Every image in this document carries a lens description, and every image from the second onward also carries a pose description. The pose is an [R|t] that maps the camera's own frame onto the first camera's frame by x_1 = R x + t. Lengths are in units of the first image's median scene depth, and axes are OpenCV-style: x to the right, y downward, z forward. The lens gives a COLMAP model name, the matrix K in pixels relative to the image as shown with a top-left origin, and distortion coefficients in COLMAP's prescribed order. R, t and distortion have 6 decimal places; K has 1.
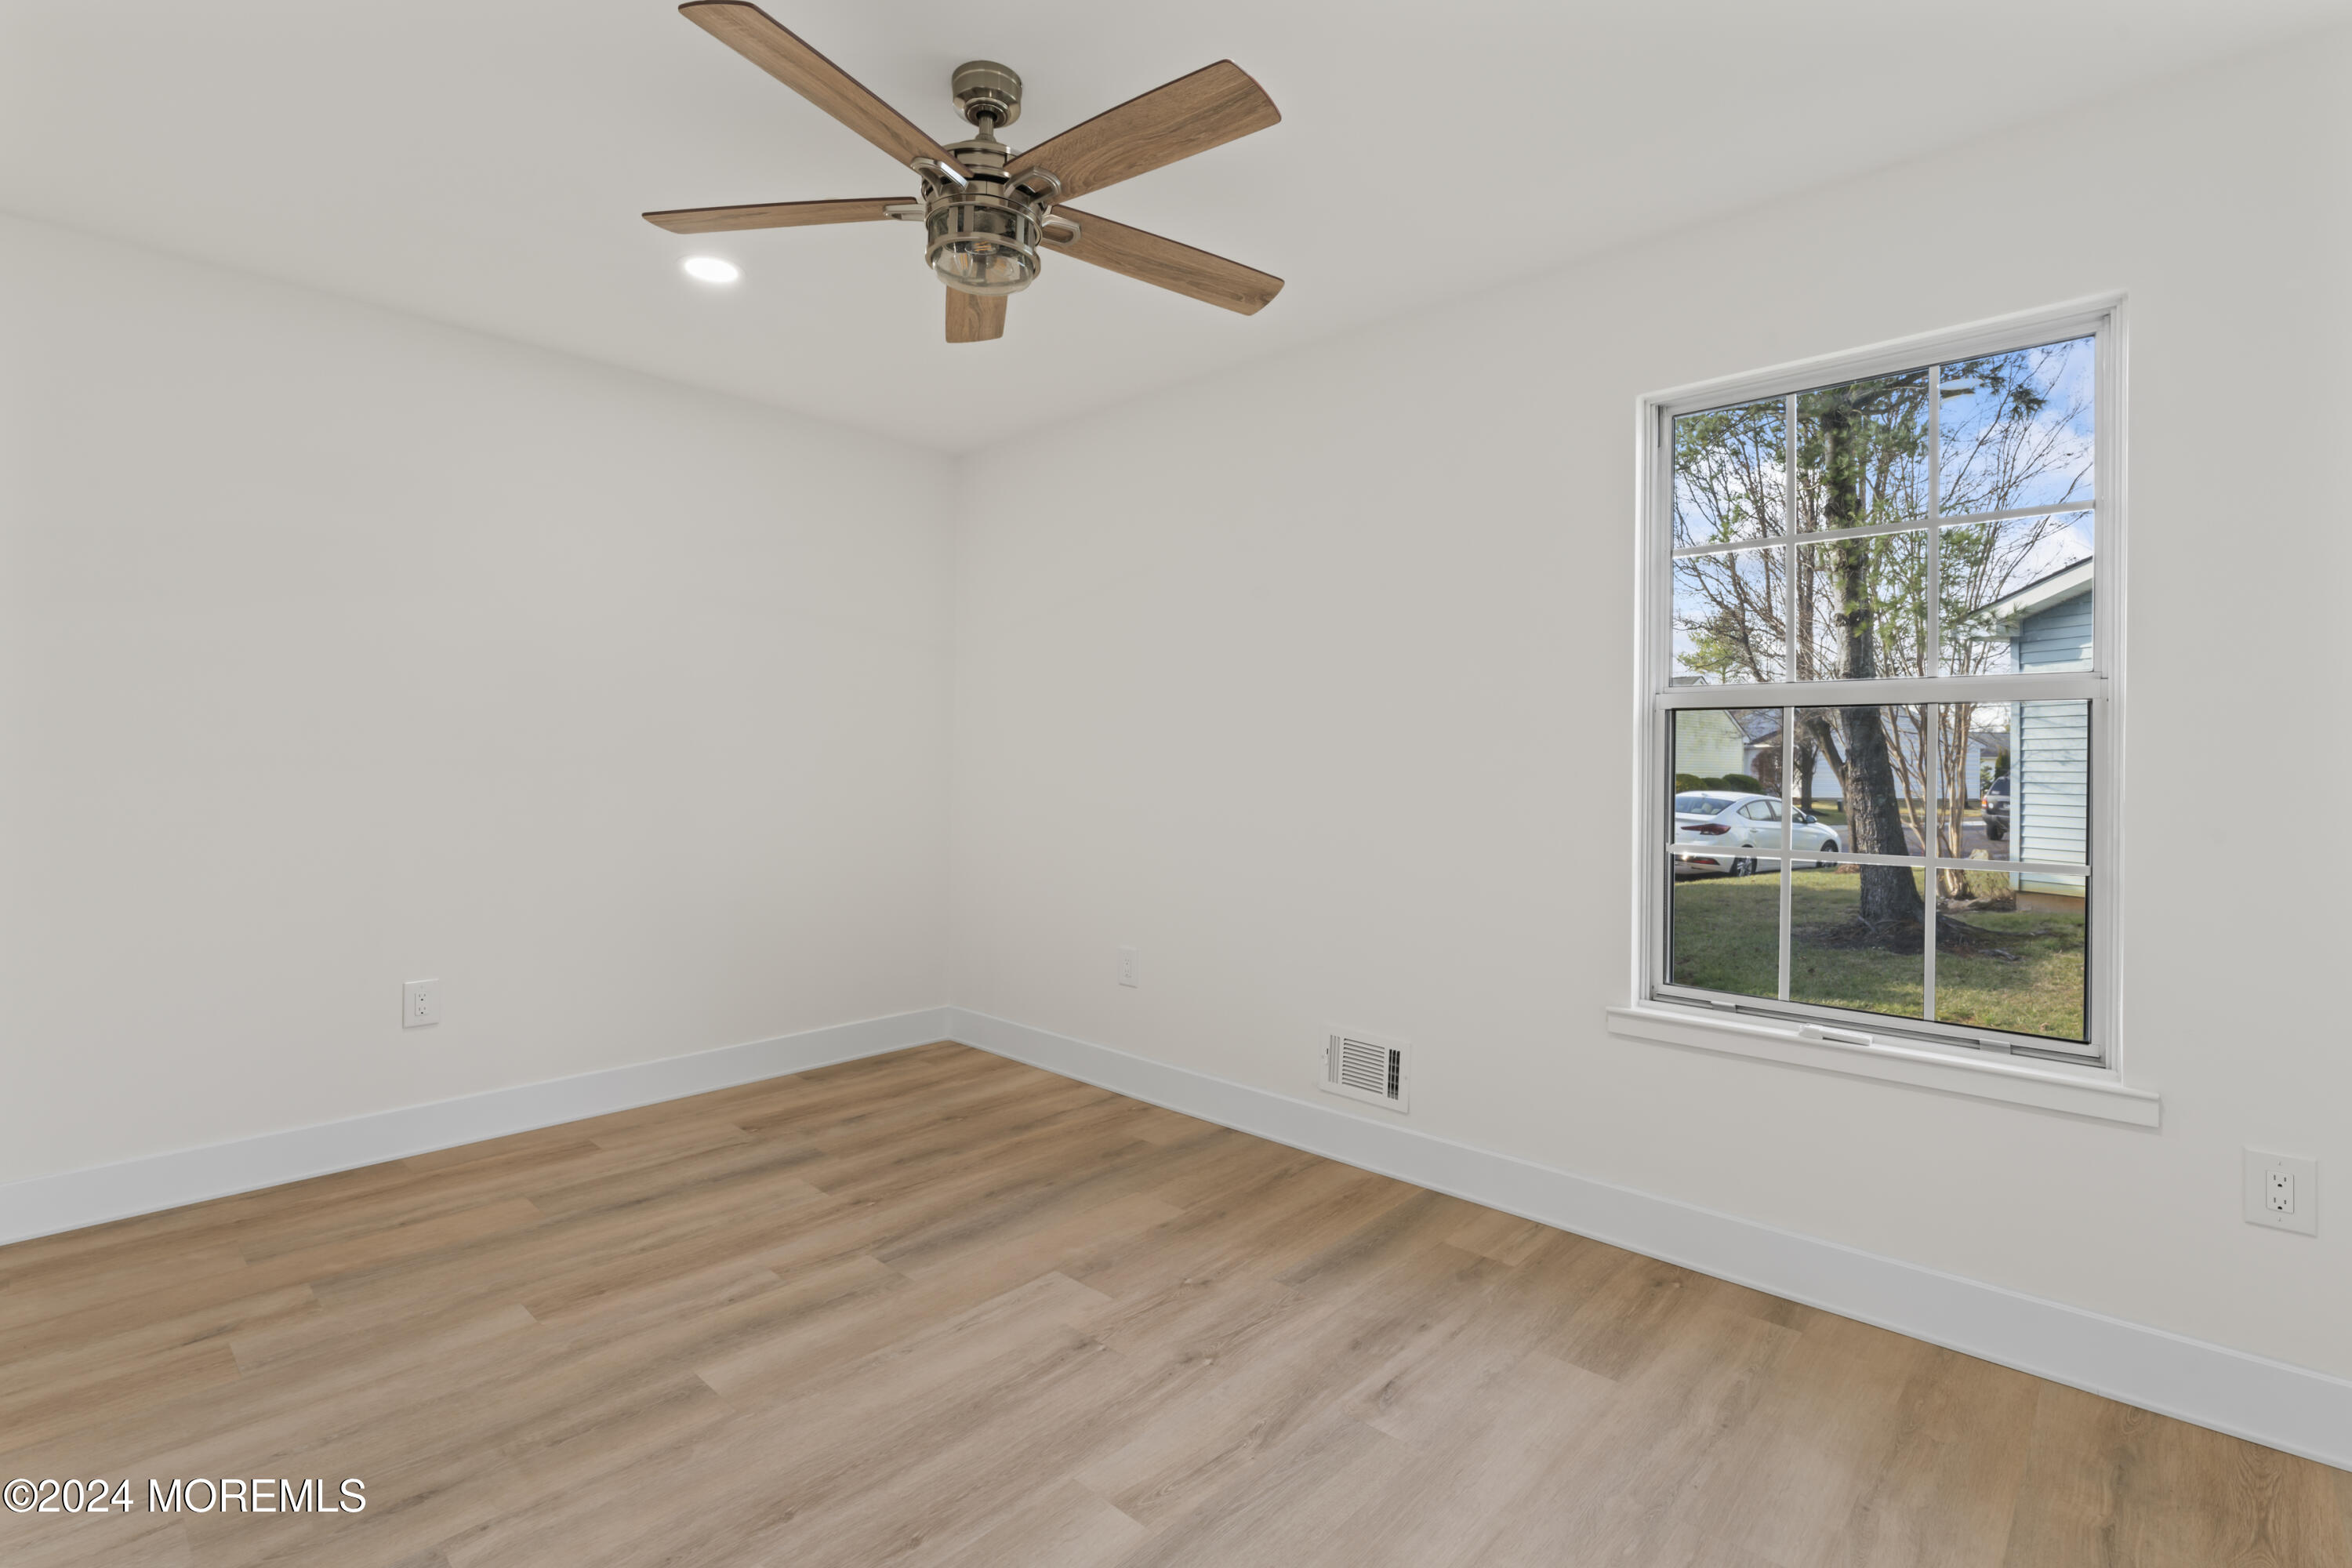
lens RADIAL K [[1027.9, 0, 1176.0], [0, 1027.9, 784.0], [0, 0, 1]] dist [-0.009732, -0.000048]
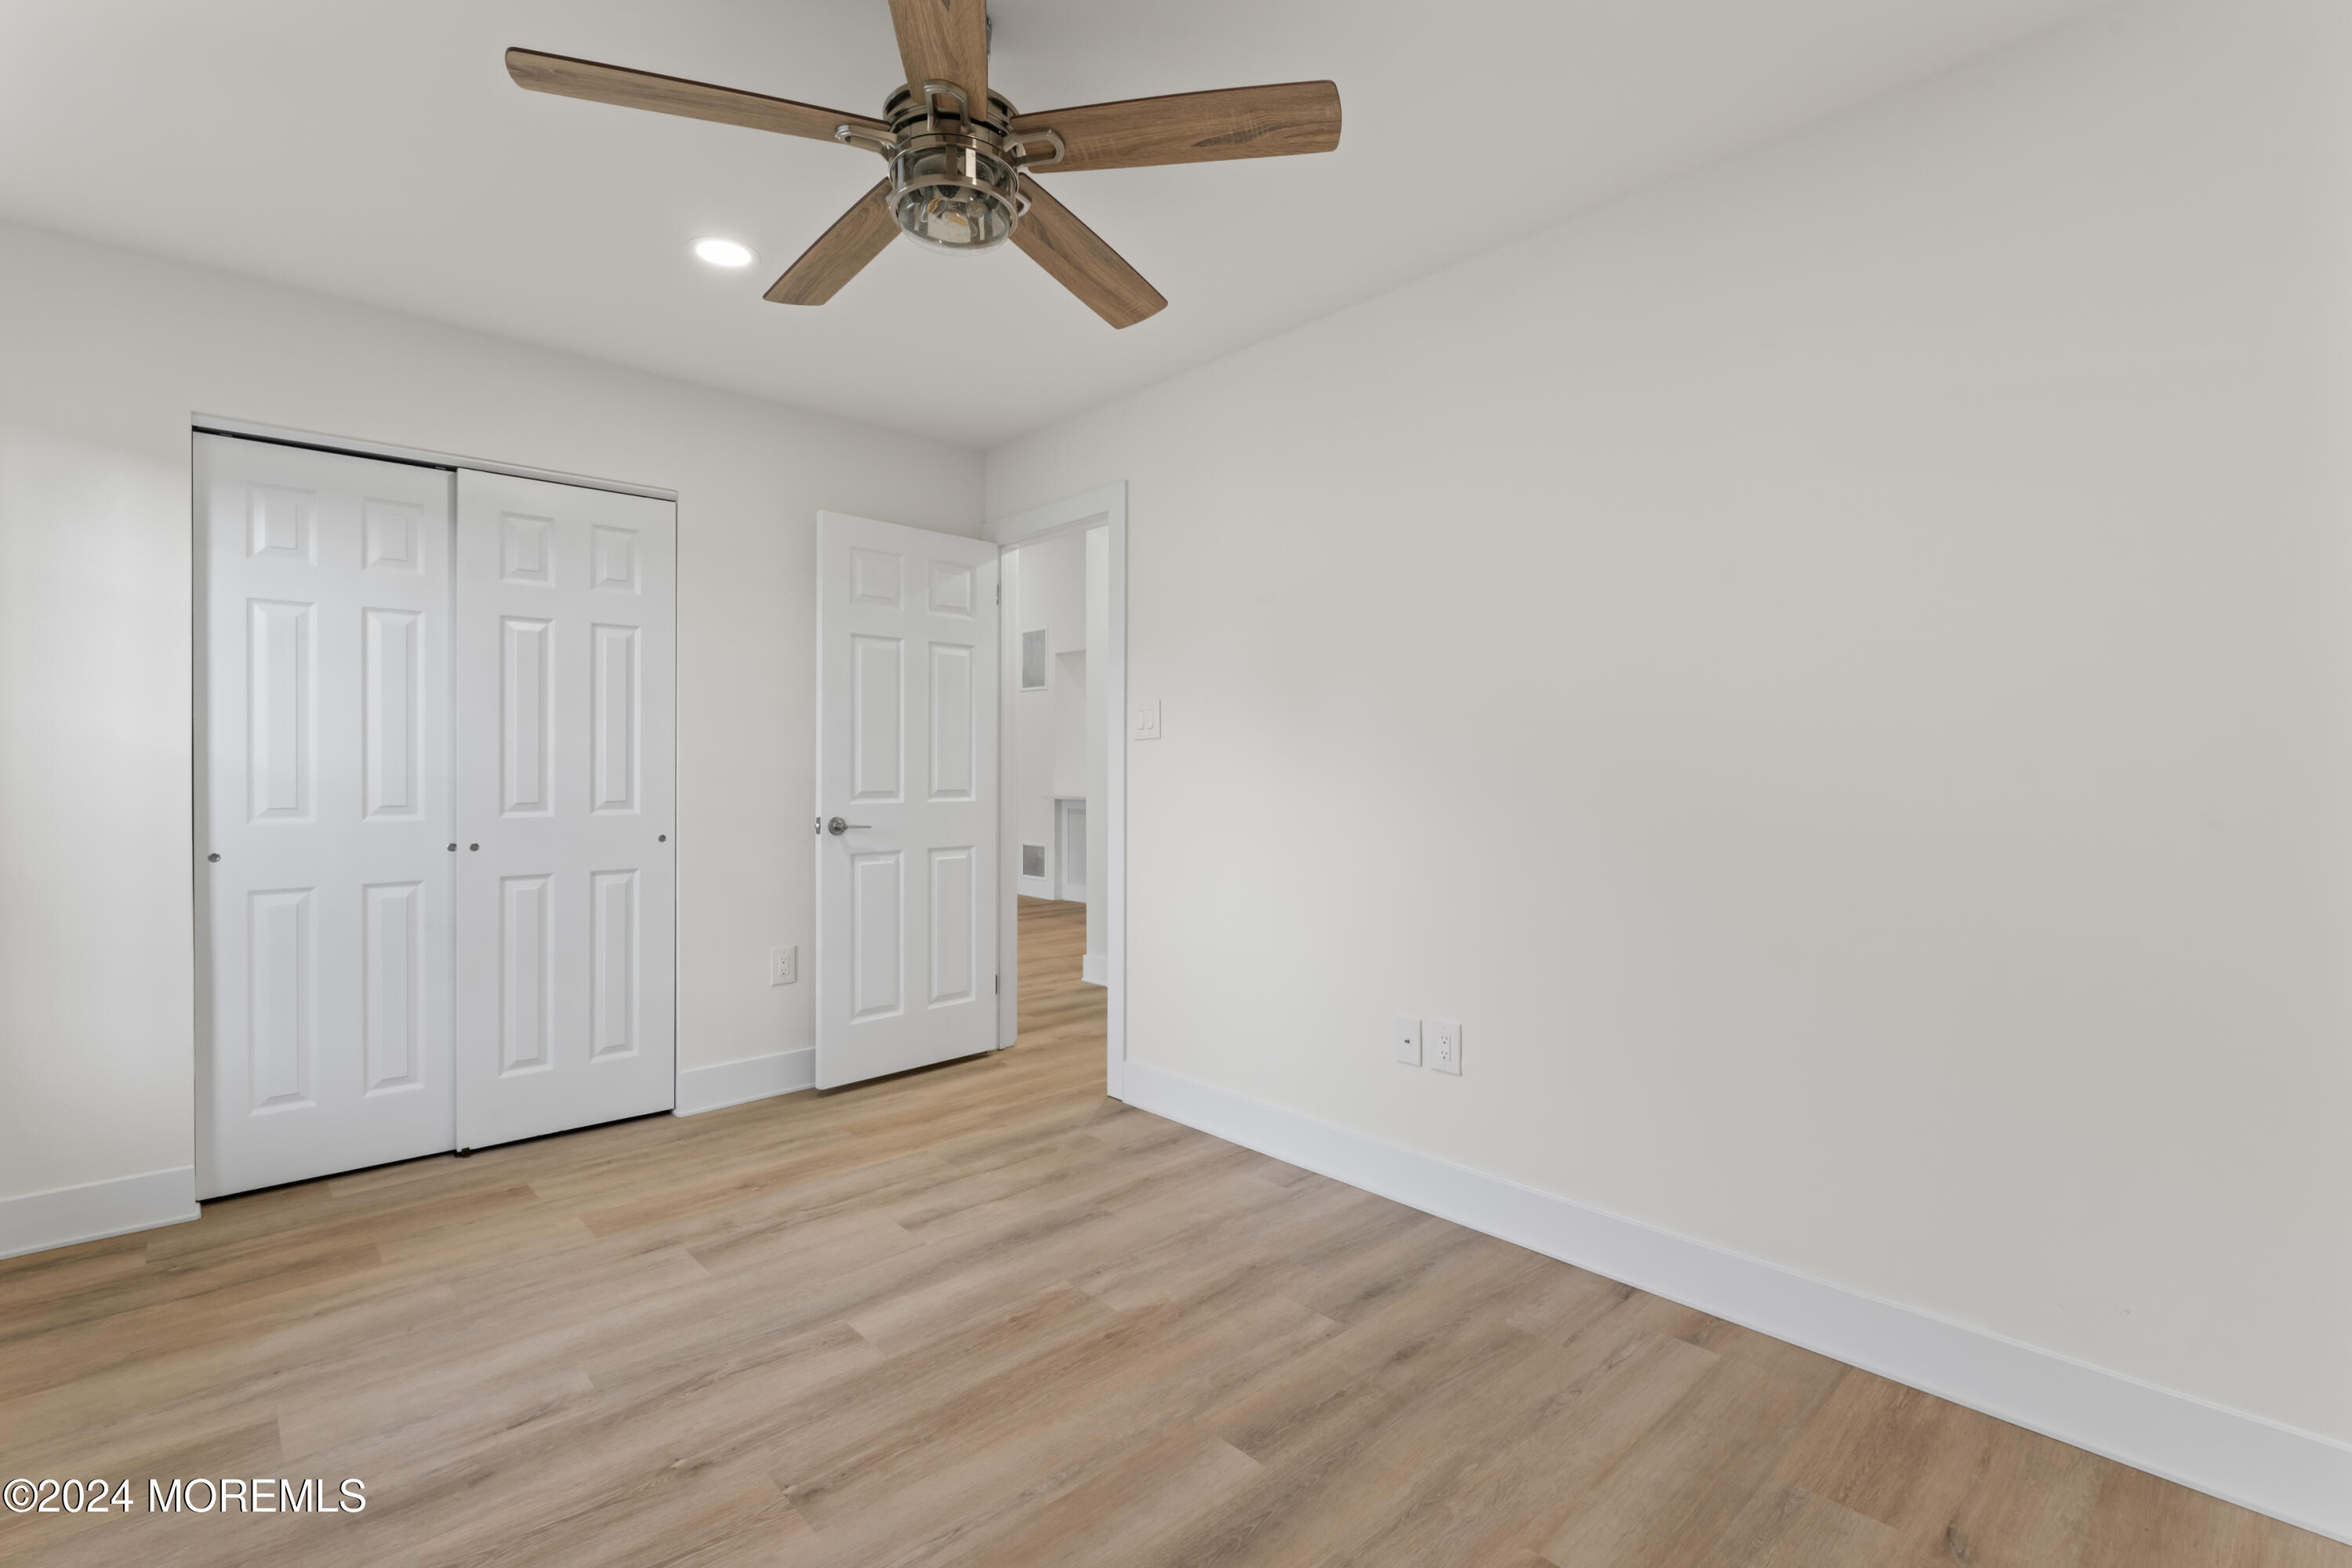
lens RADIAL K [[1027.9, 0, 1176.0], [0, 1027.9, 784.0], [0, 0, 1]] dist [-0.009732, -0.000048]
pose [[-0.996380, -0.014155, 0.083823, -0.487936], [-0.011401, 0.999382, 0.033247, -0.036558], [-0.084242, 0.032171, -0.995926, 1.969397]]
